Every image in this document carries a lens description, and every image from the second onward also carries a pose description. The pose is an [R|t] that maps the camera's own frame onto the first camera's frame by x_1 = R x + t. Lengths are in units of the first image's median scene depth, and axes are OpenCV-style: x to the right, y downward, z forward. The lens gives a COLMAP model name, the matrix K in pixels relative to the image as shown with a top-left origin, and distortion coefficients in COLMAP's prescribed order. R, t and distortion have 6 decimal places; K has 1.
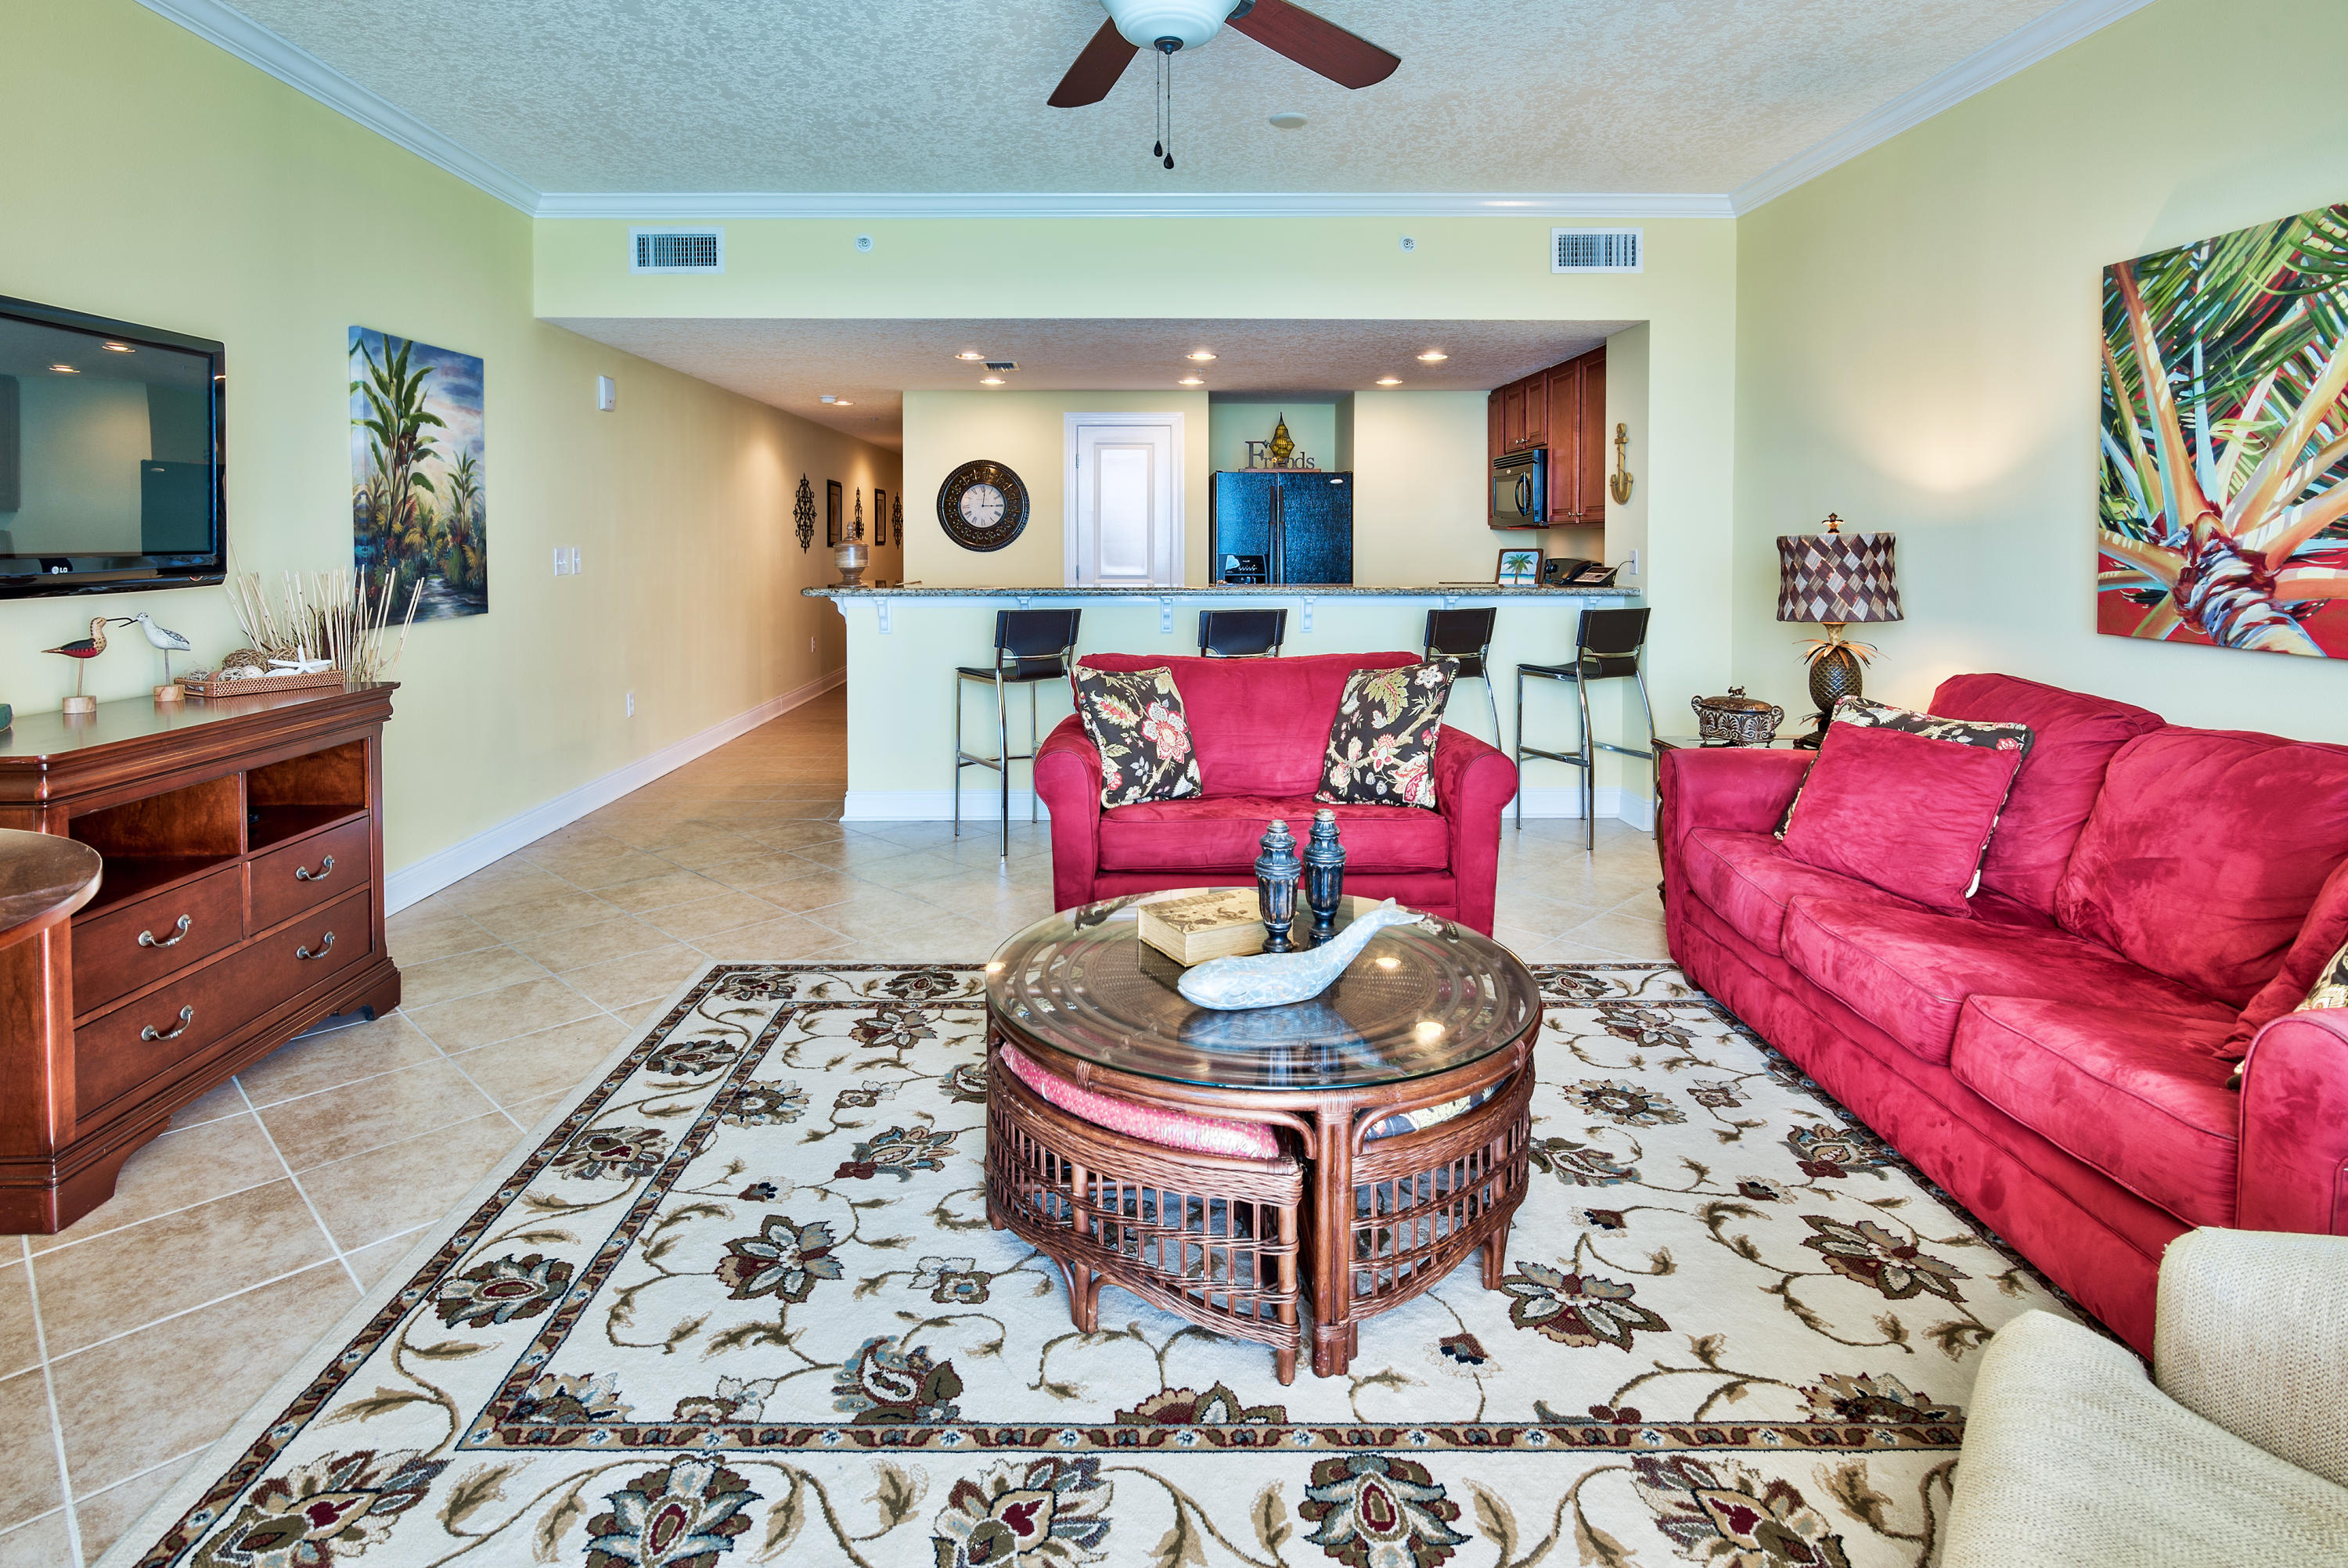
lens RADIAL K [[1144.3, 0, 1119.6], [0, 1144.3, 688.4], [0, 0, 1]] dist [0.000600, 0.000491]
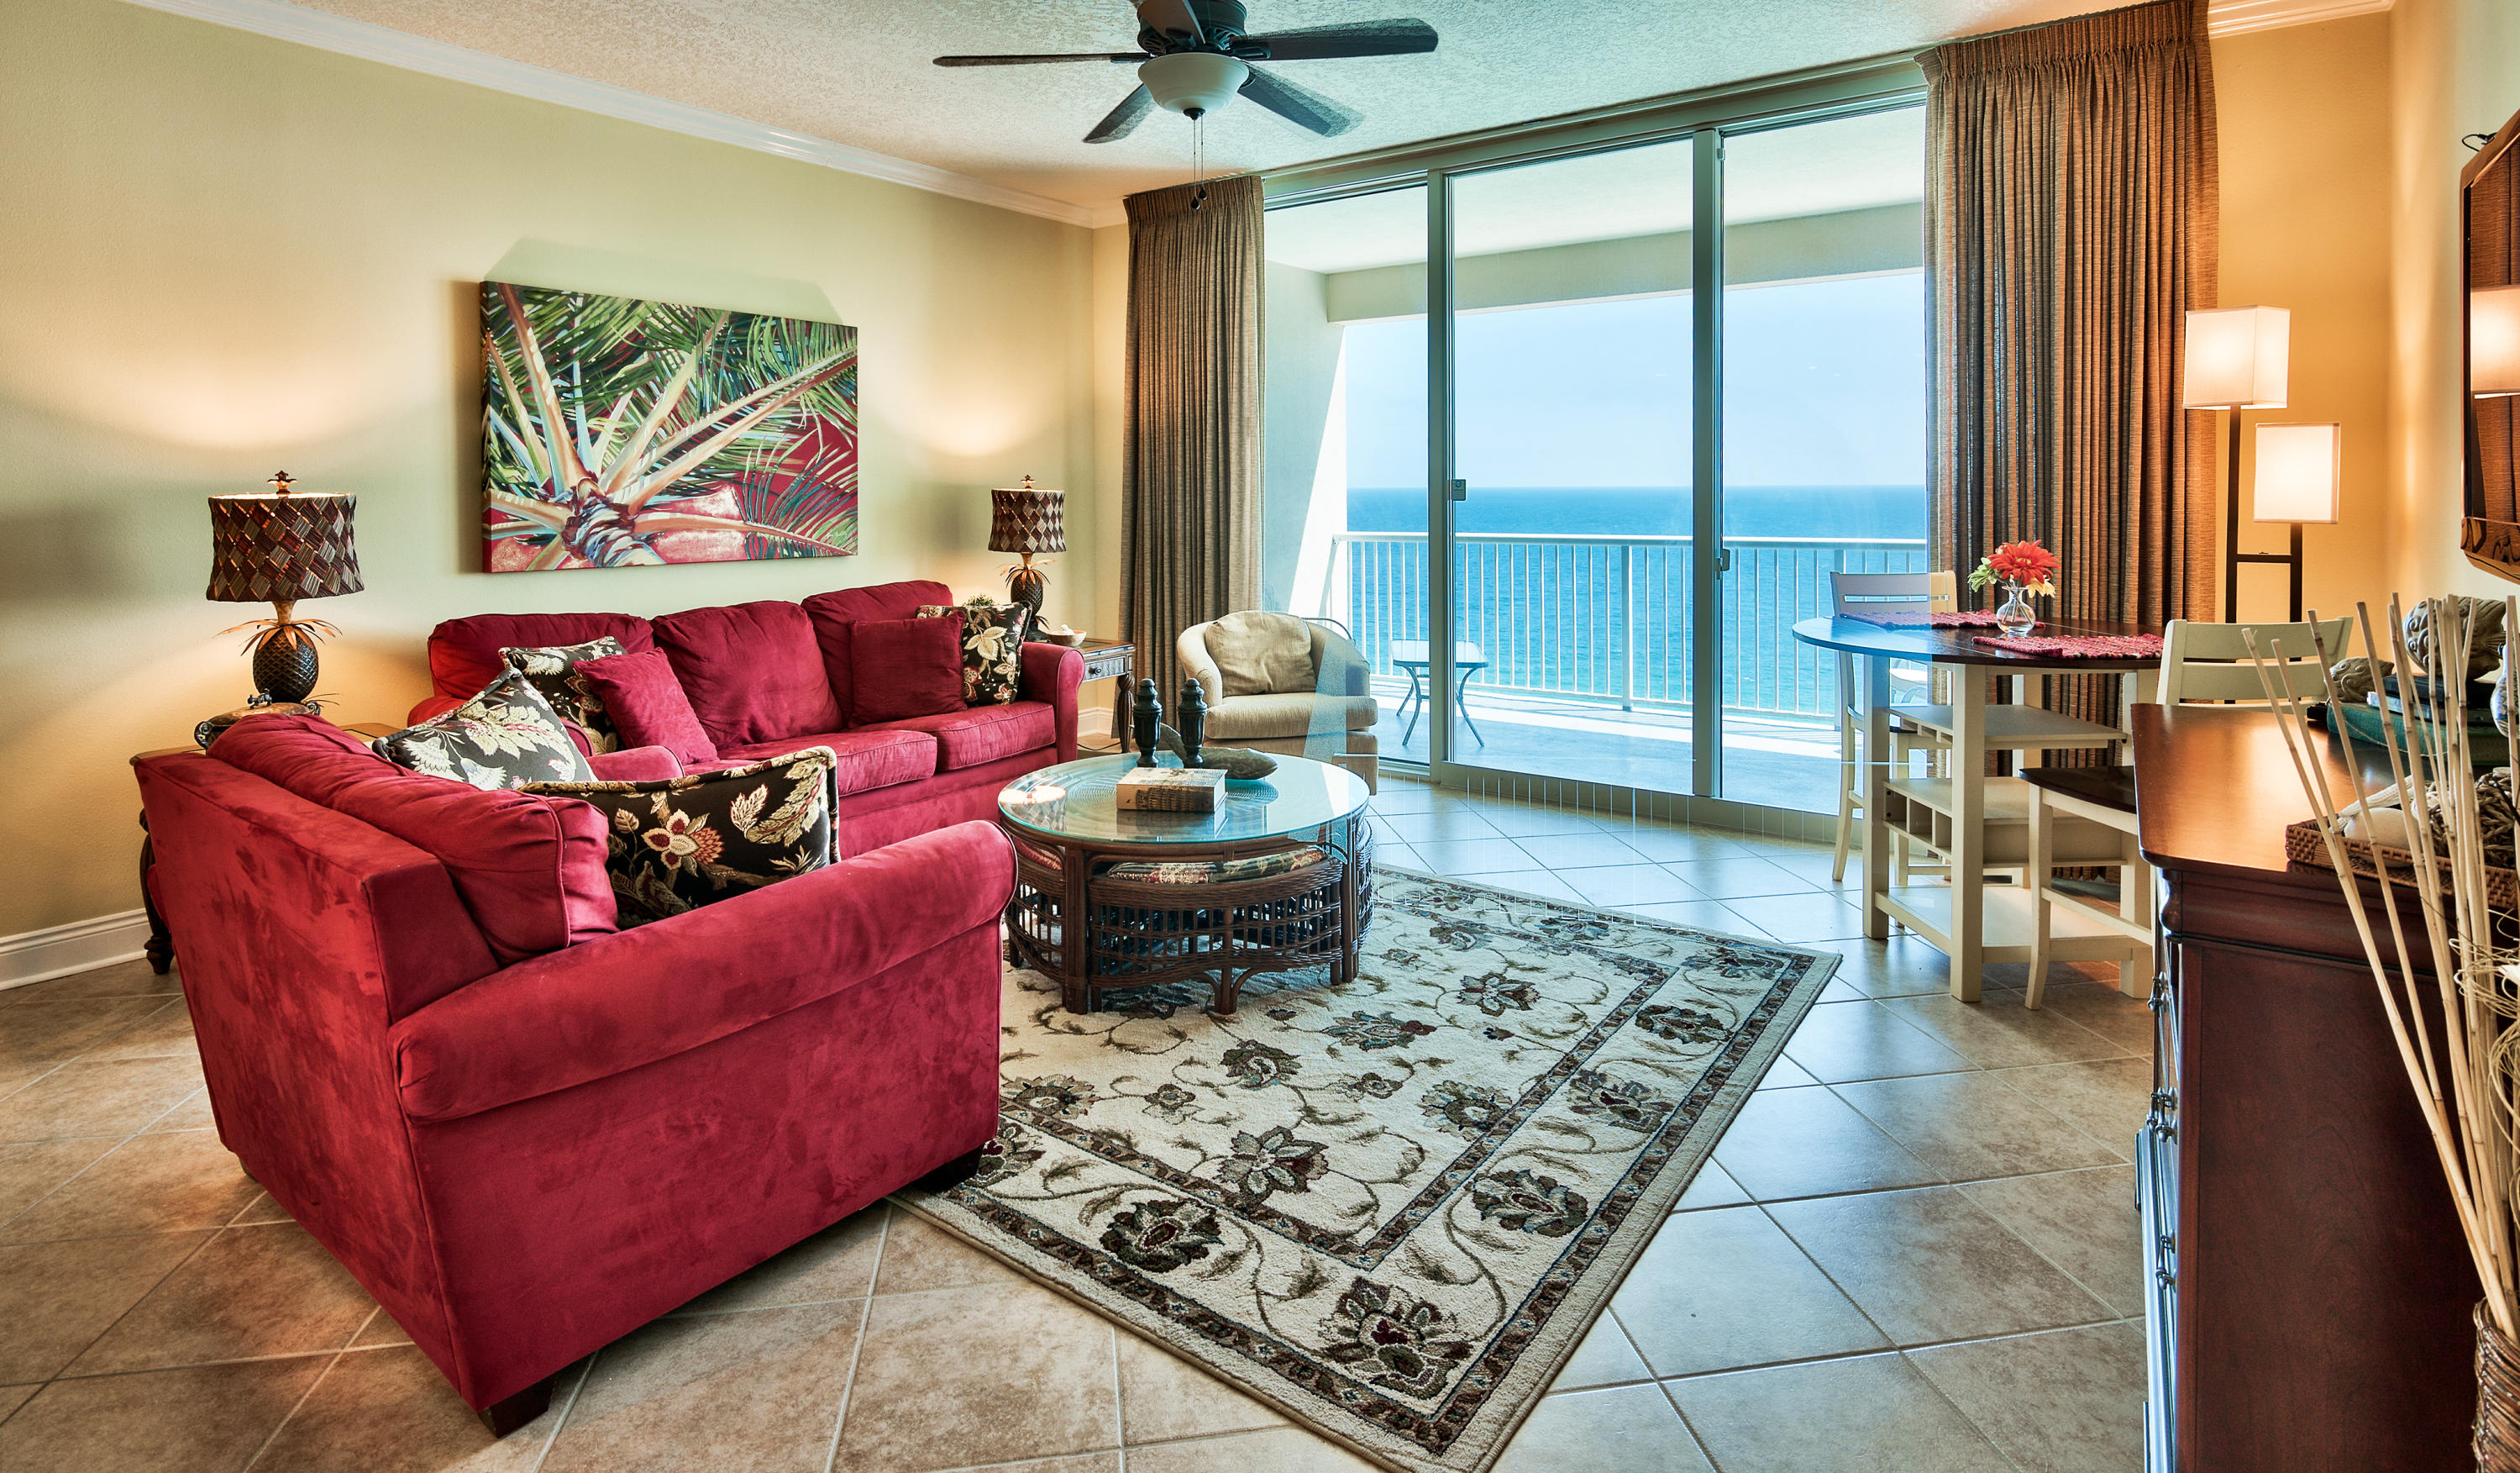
lens RADIAL K [[1212.8, 0, 1306.7], [0, 1212.8, 731.0], [0, 0, 1]] dist [0.002498, 0.000027]
pose [[-0.822050, -0.106401, 0.559386, -0.781898], [0.083456, 0.949264, 0.303204, -0.255974], [-0.563267, 0.295933, -0.771463, 1.885235]]
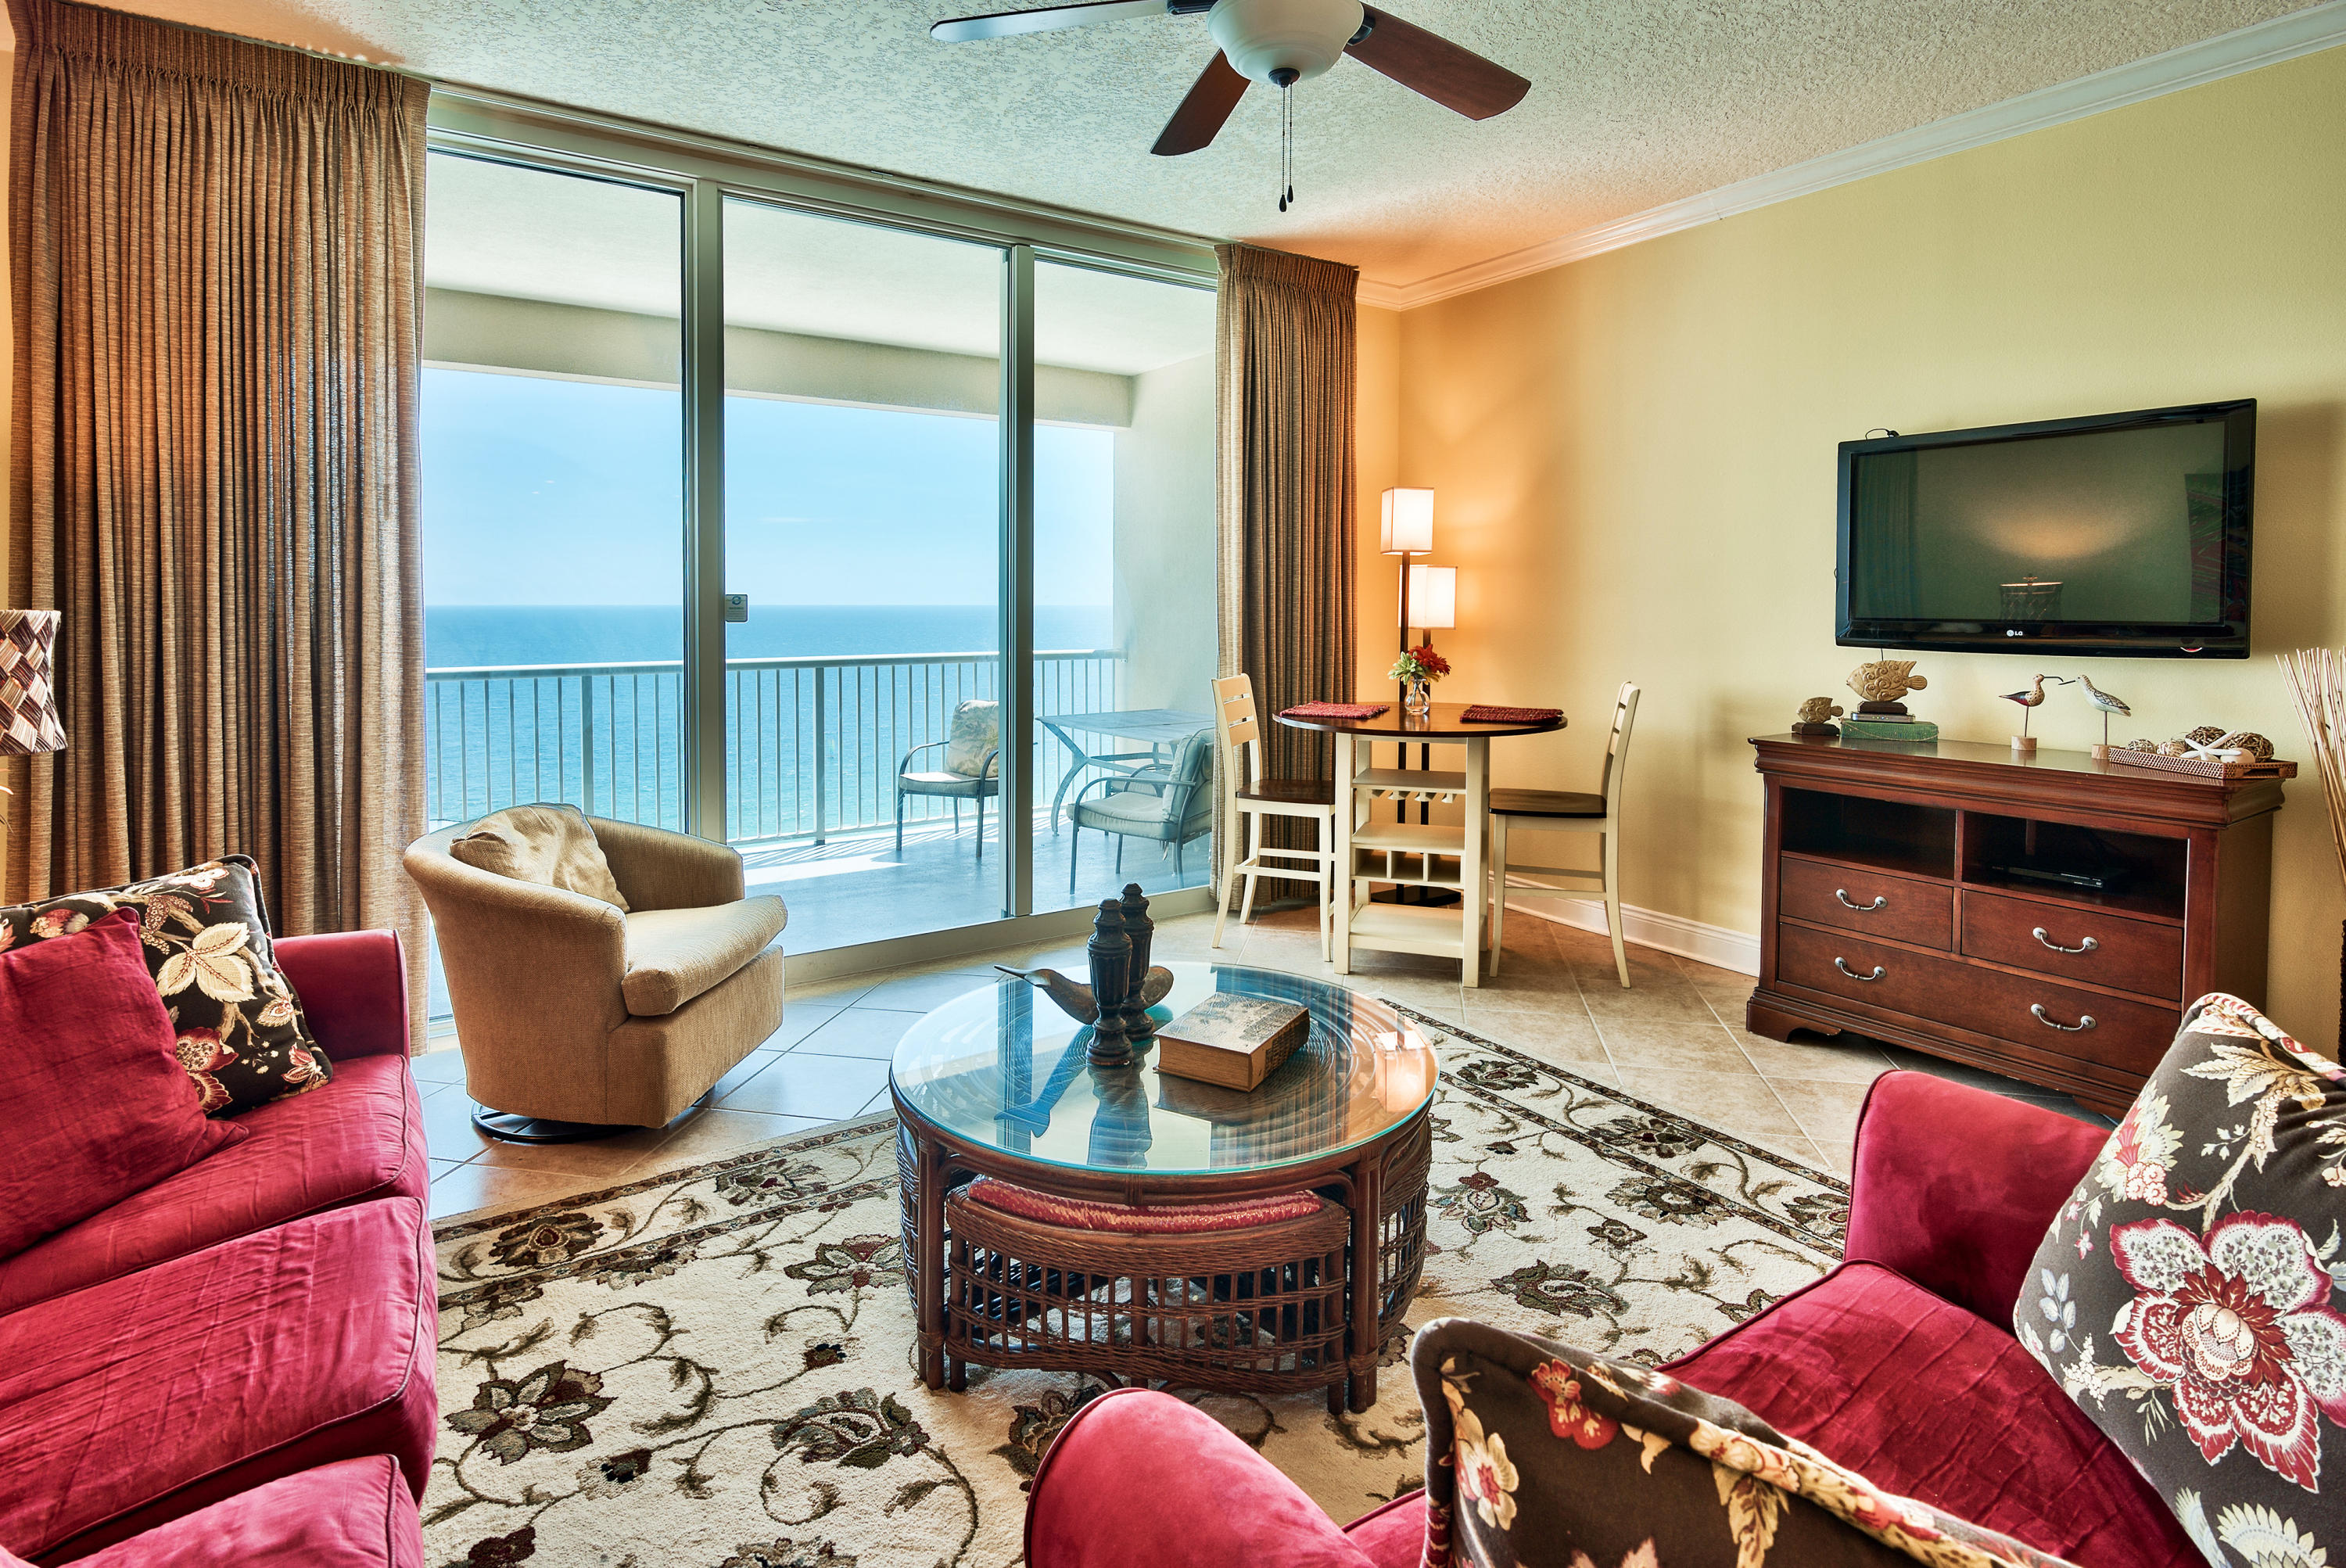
lens RADIAL K [[1164.2, 0, 1115.4], [0, 1164.2, 789.0], [0, 0, 1]] dist [-0.000923, 0.000235]
pose [[-0.842436, 0.087432, -0.531655, 0.609612], [-0.069640, 0.960800, 0.268354, -0.212385], [0.534277, 0.263096, -0.803324, 1.563794]]
